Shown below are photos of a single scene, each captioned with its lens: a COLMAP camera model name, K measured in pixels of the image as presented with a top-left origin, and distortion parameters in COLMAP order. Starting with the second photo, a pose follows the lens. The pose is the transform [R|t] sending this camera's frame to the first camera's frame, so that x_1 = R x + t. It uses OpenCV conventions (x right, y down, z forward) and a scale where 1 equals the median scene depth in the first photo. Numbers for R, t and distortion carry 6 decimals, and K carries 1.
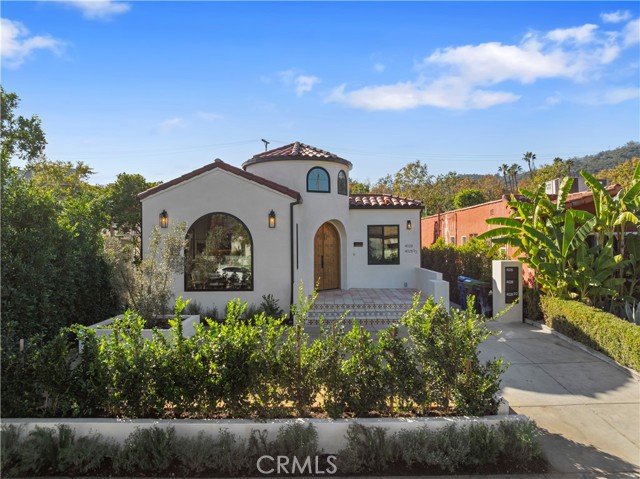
lens RADIAL K [[448.1, 0, 320.0], [0, 448.1, 239.5], [0, 0, 1]] dist [-0.036911, -0.001001]
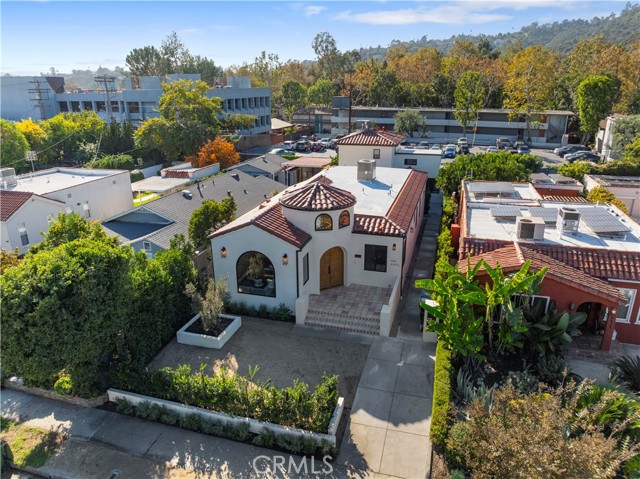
lens RADIAL K [[448.1, 0, 320.0], [0, 448.1, 239.5], [0, 0, 1]] dist [-0.036911, -0.001001]
pose [[0.960636, 0.098018, -0.259944, 0.410064], [-0.006049, 0.942847, 0.333170, -0.629530], [0.277744, -0.318483, 0.906326, -0.378312]]
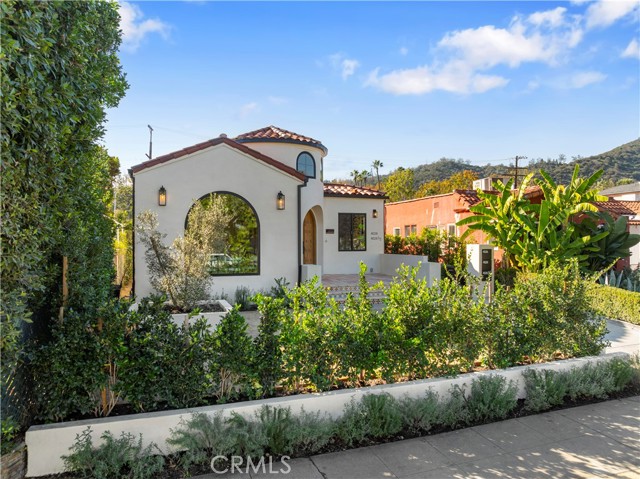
lens RADIAL K [[448.1, 0, 320.0], [0, 448.1, 239.5], [0, 0, 1]] dist [-0.036911, -0.001001]
pose [[0.939221, 0.008128, 0.343217, -0.352153], [-0.007215, 0.999966, -0.003936, 0.041243], [-0.343237, 0.001220, 0.939248, 0.056628]]
